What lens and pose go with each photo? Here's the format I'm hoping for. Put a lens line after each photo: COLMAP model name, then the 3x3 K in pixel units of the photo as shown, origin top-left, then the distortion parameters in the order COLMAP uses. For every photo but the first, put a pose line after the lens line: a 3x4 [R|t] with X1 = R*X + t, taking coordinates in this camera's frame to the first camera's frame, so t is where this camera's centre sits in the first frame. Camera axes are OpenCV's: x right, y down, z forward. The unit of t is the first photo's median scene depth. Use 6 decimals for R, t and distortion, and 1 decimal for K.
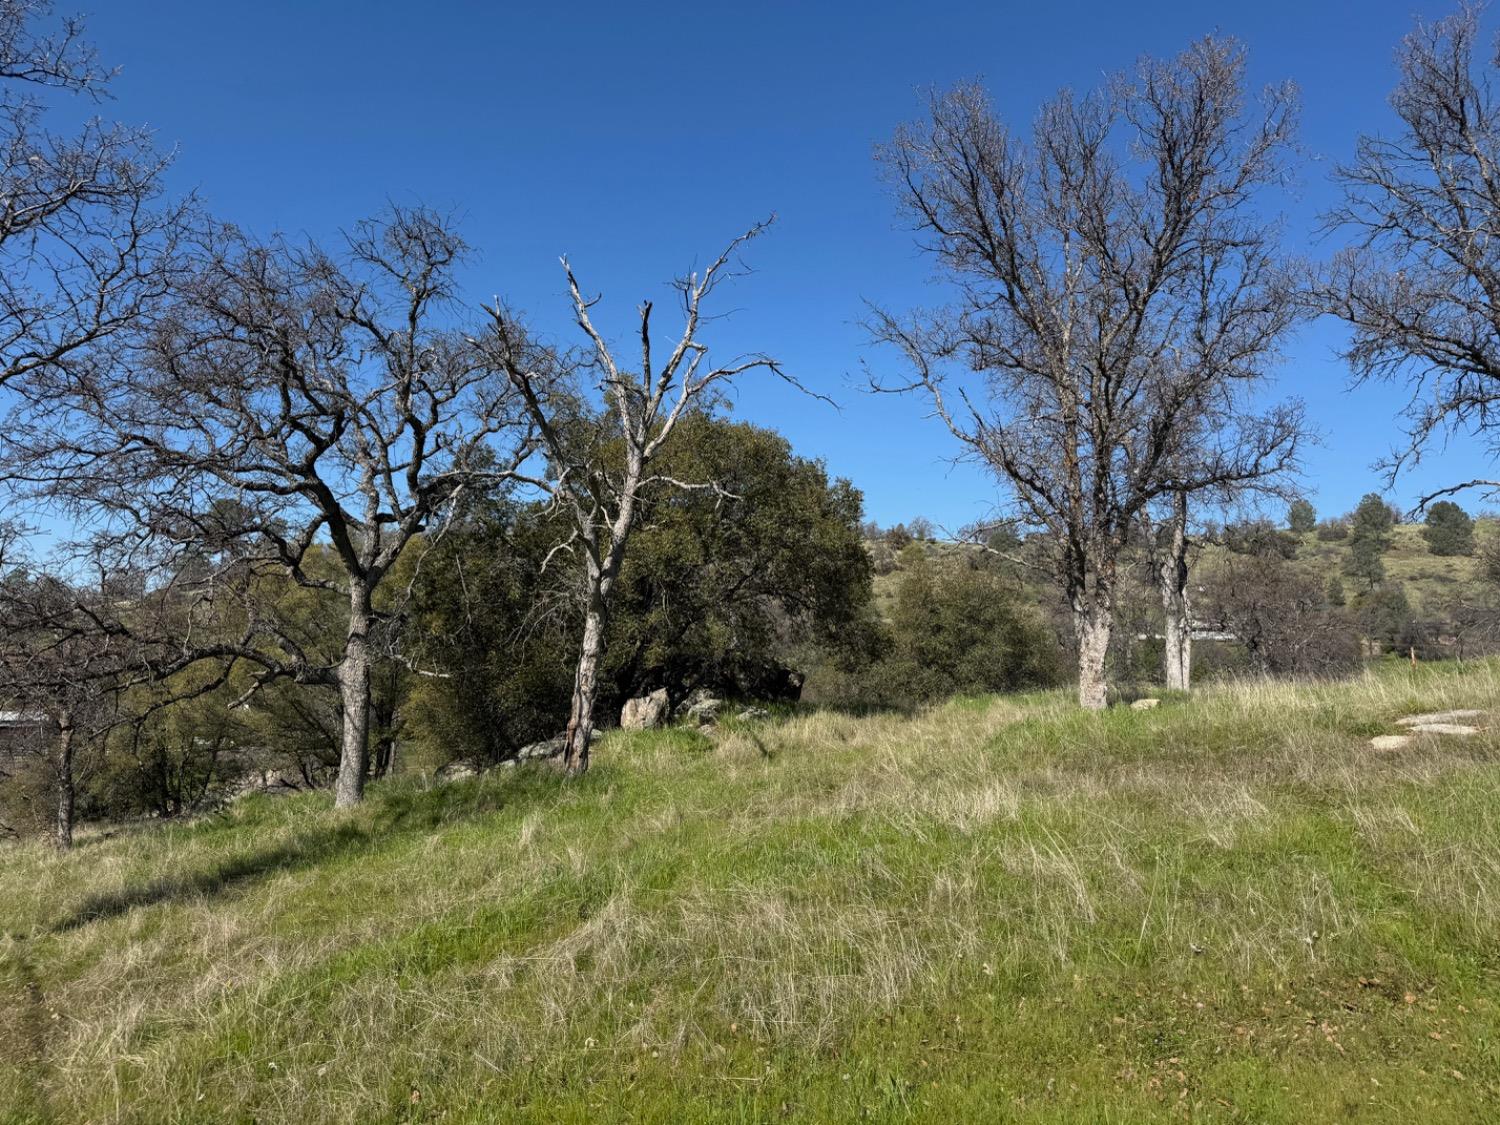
lens RADIAL K [[1049.7, 0, 750.0], [0, 1049.7, 562.5], [0, 0, 1]] dist [0.029441, -0.090776]
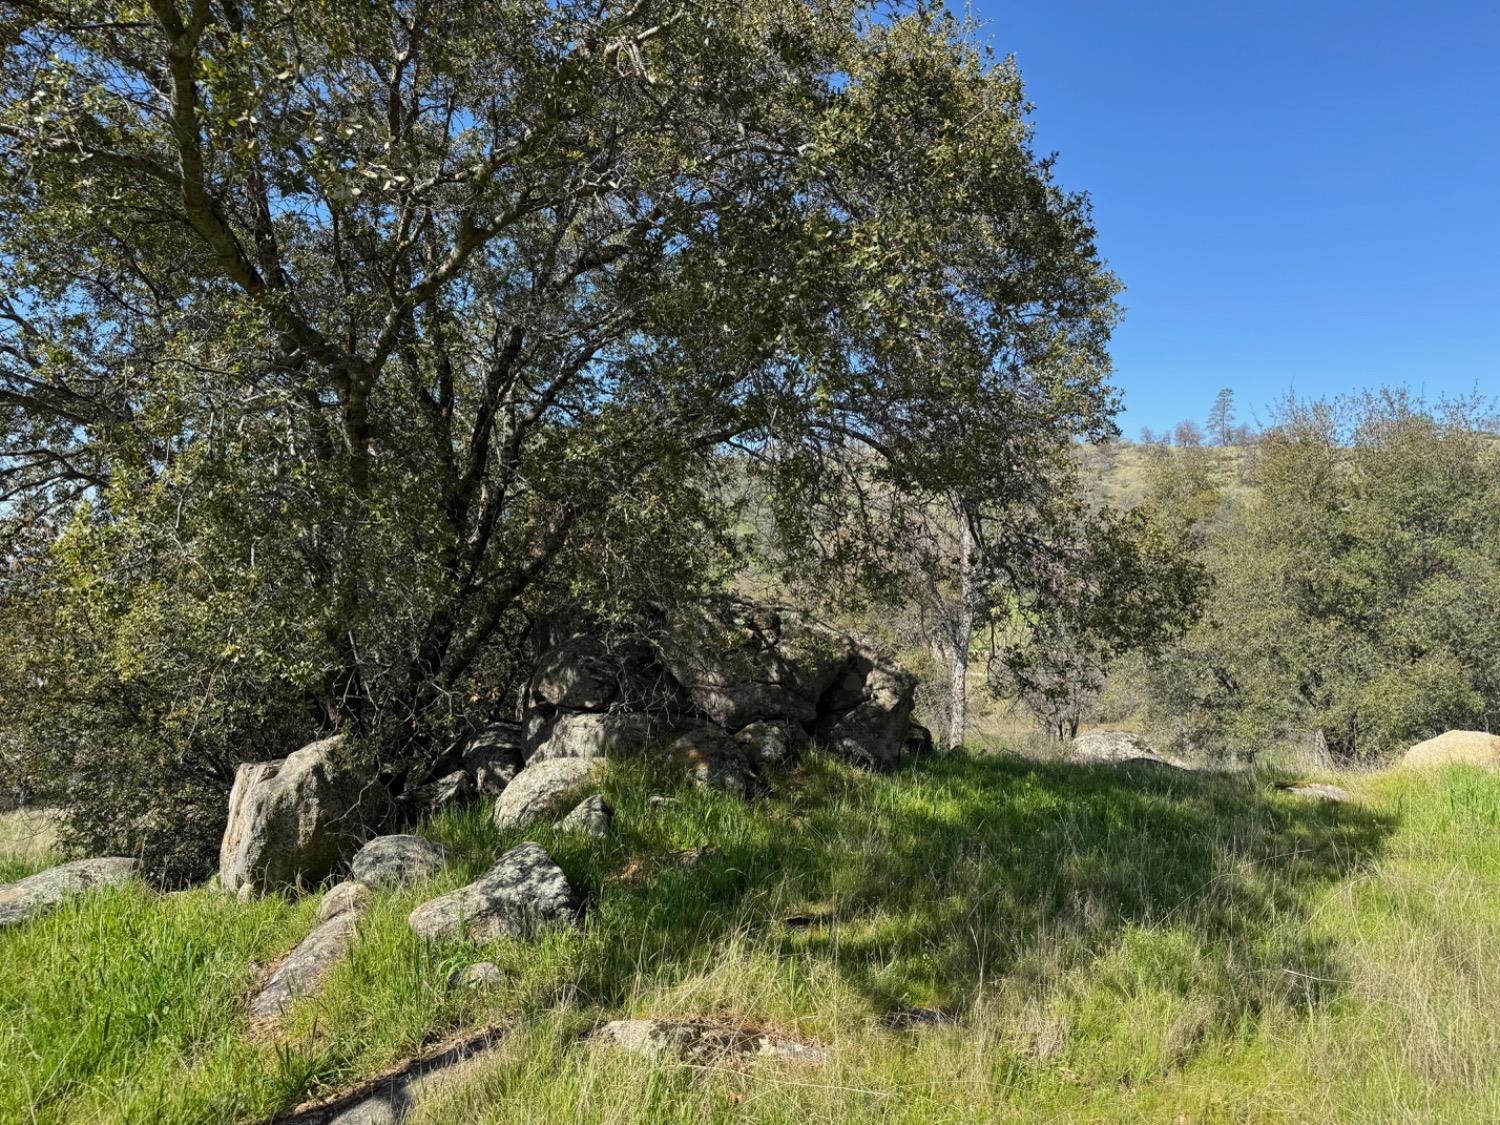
lens RADIAL K [[1049.7, 0, 750.0], [0, 1049.7, 562.5], [0, 0, 1]] dist [0.029441, -0.090776]
pose [[0.948286, 0.003534, -0.317398, 0.064905], [0.020629, 0.997138, 0.072735, 0.028333], [0.316746, -0.075522, 0.945499, 0.408773]]
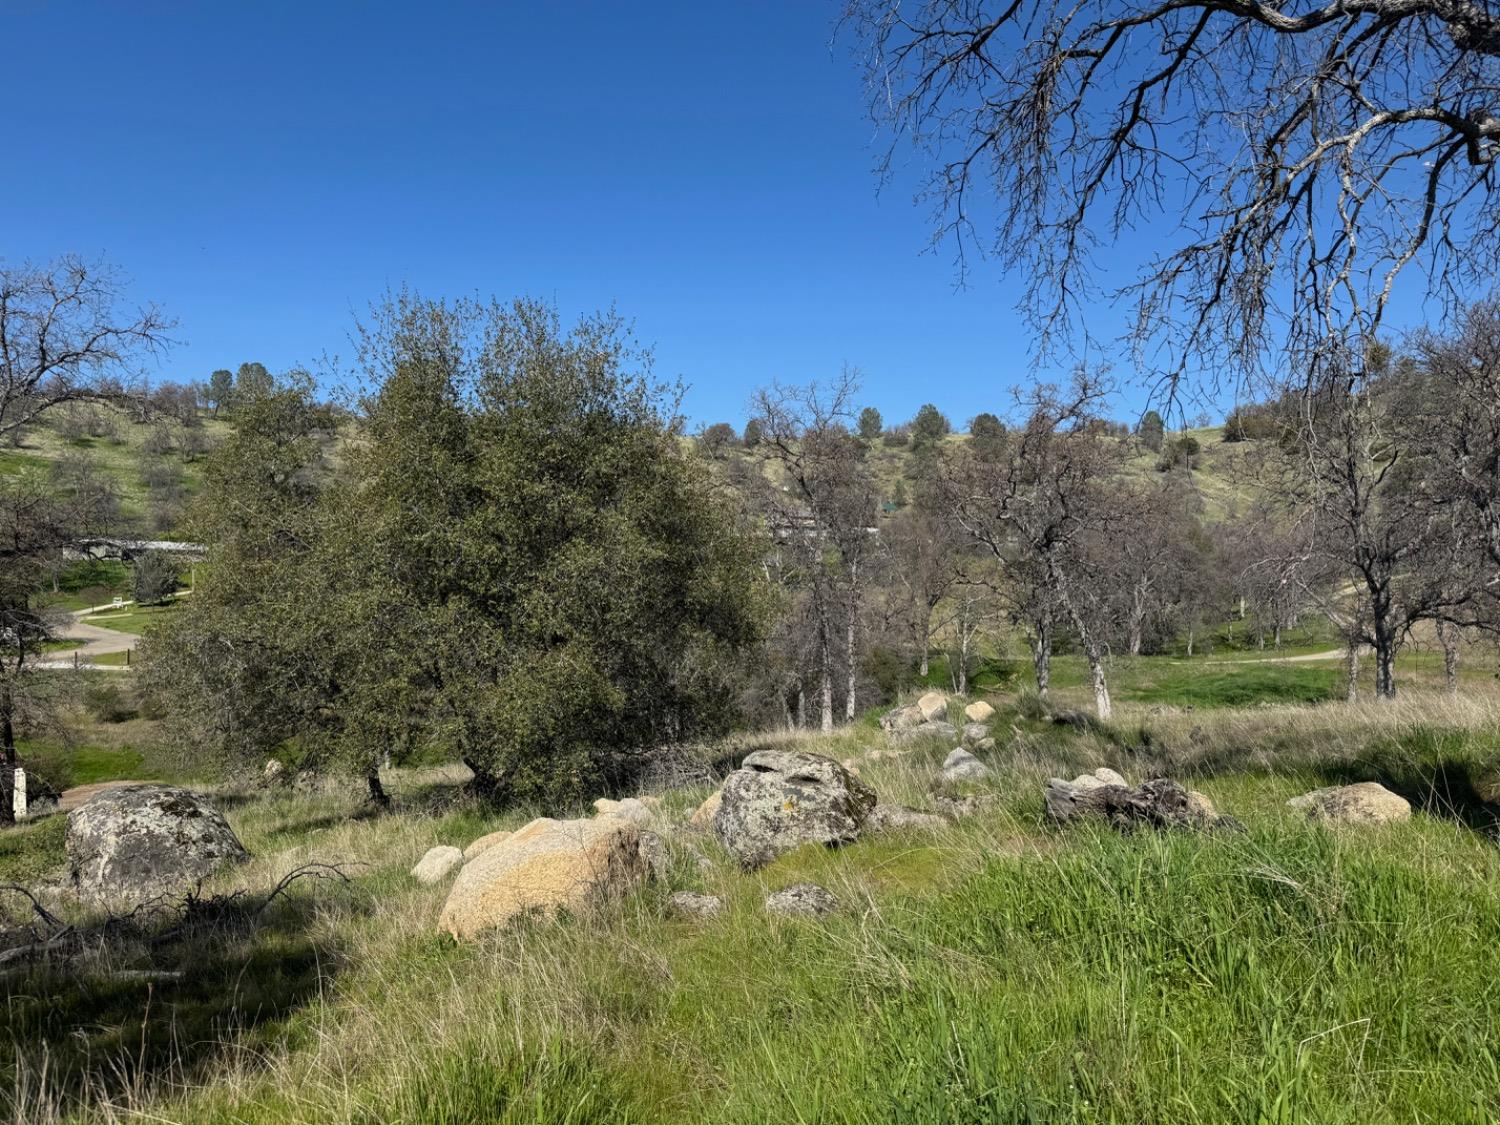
lens RADIAL K [[1049.7, 0, 750.0], [0, 1049.7, 562.5], [0, 0, 1]] dist [0.029441, -0.090776]
pose [[0.927390, -0.009800, 0.373968, 0.119610], [-0.026109, 0.995524, 0.090836, 0.045131], [-0.373184, -0.094004, 0.922982, 0.562606]]
